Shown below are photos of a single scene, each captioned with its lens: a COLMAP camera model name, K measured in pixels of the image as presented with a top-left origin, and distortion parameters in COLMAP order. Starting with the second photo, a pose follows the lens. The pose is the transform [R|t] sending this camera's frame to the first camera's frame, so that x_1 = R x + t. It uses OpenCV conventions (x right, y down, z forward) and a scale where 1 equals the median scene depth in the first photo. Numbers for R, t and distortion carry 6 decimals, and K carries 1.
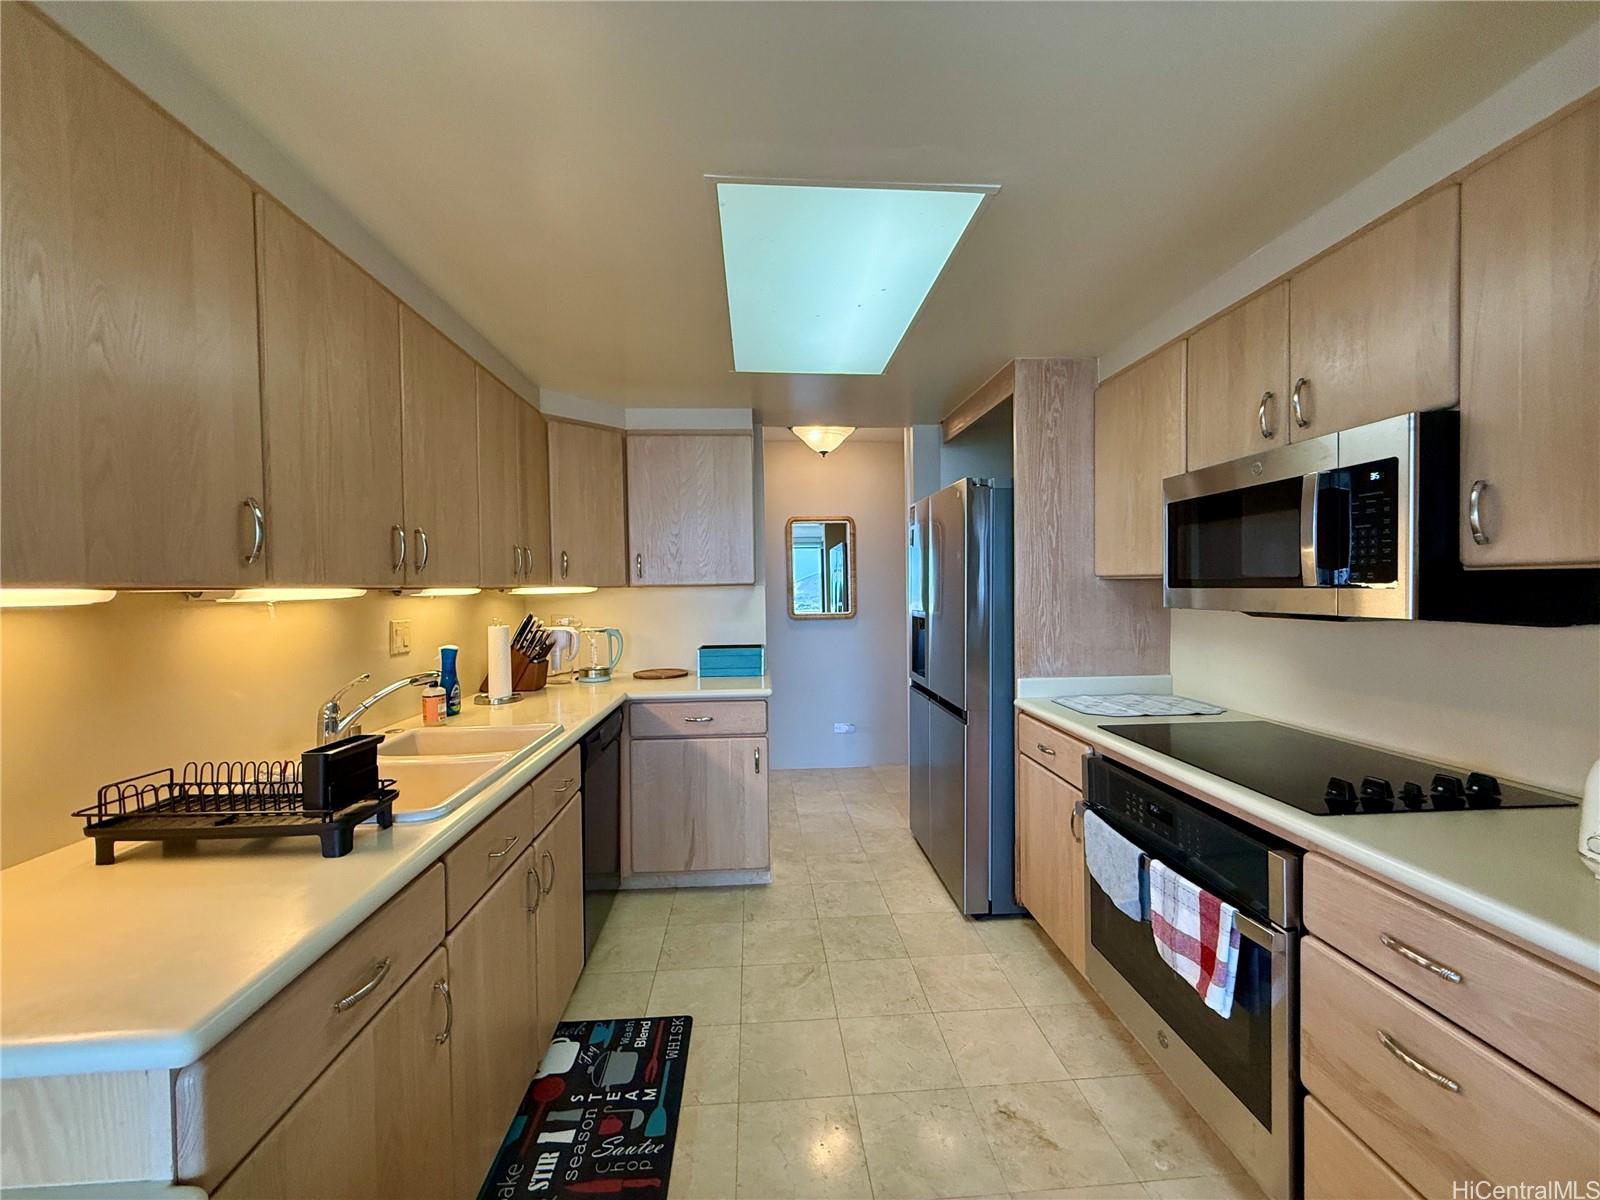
lens RADIAL K [[634.1, 0, 799.7], [0, 634.1, 597.1], [0, 0, 1]] dist [0.000071, 0.000266]
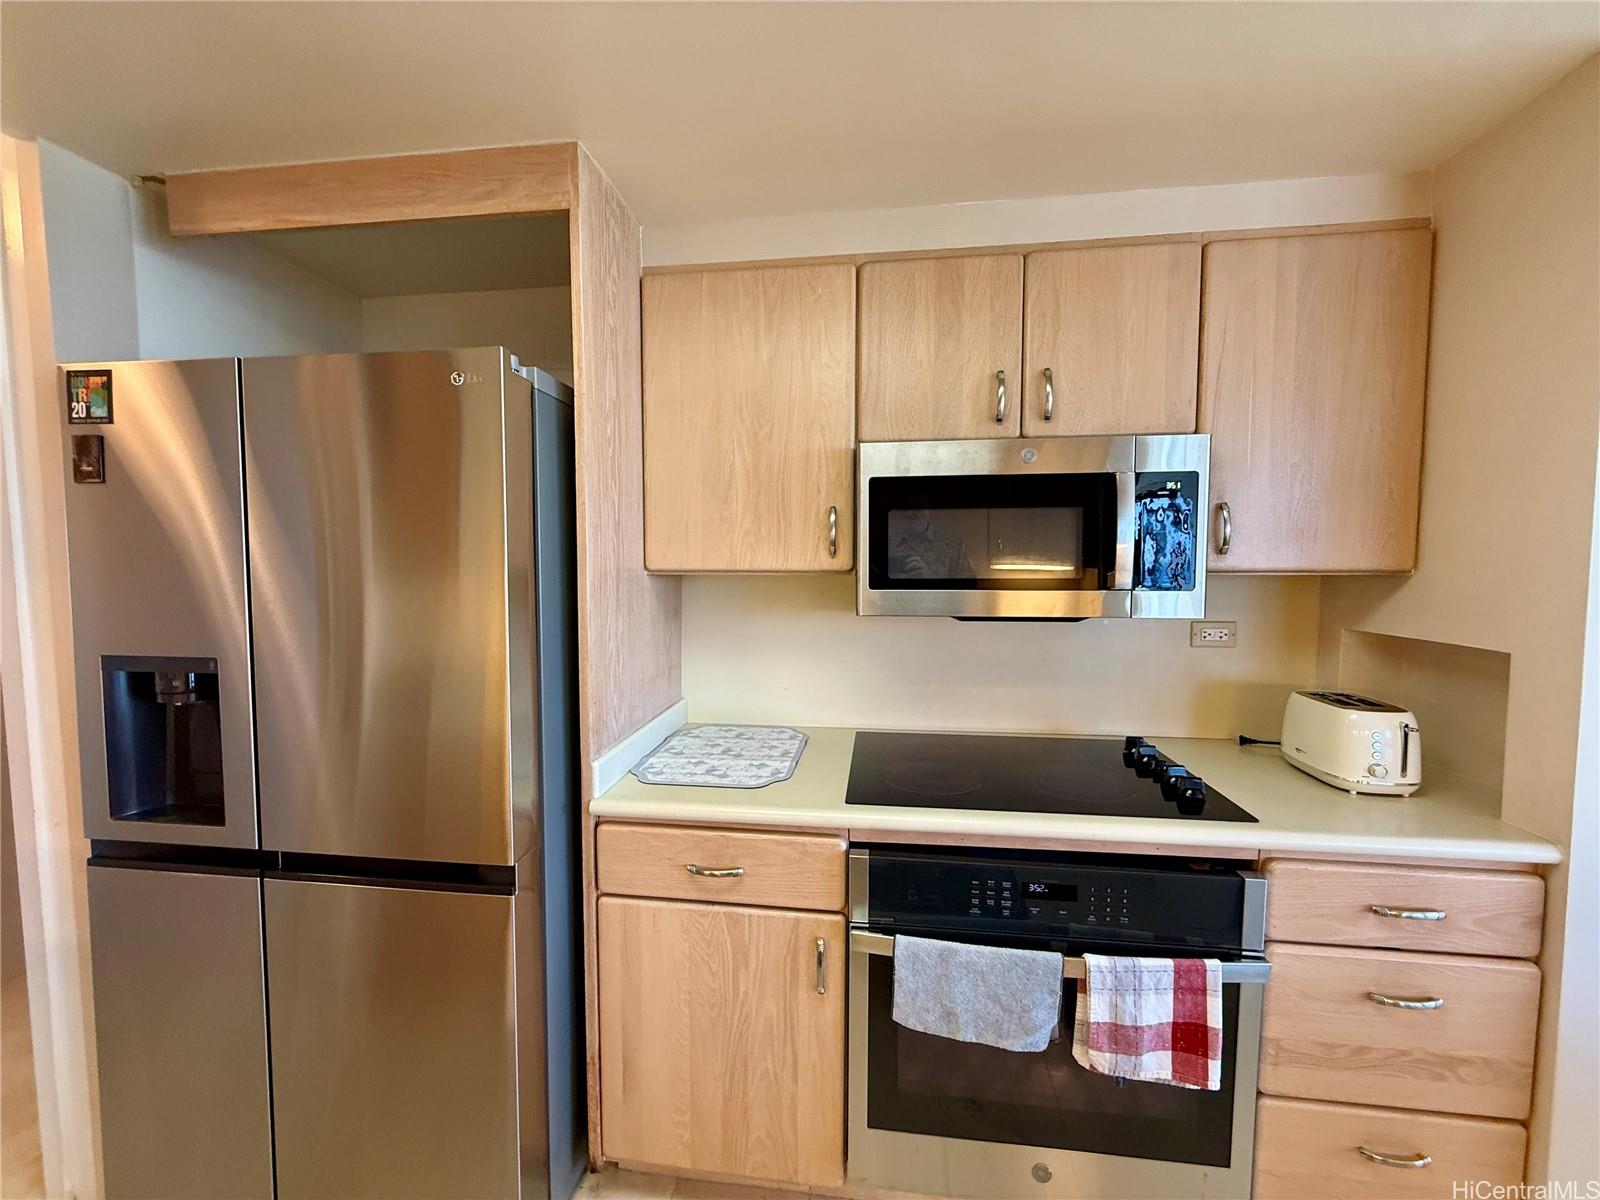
lens RADIAL K [[634.1, 0, 799.7], [0, 634.1, 603.5], [0, 0, 1]] dist [0.000071, 0.000266]
pose [[0.198925, -0.049371, 0.978770, -0.200770], [0.015912, 0.998761, 0.047145, -0.040101], [-0.979885, 0.006196, 0.199464, 1.049775]]
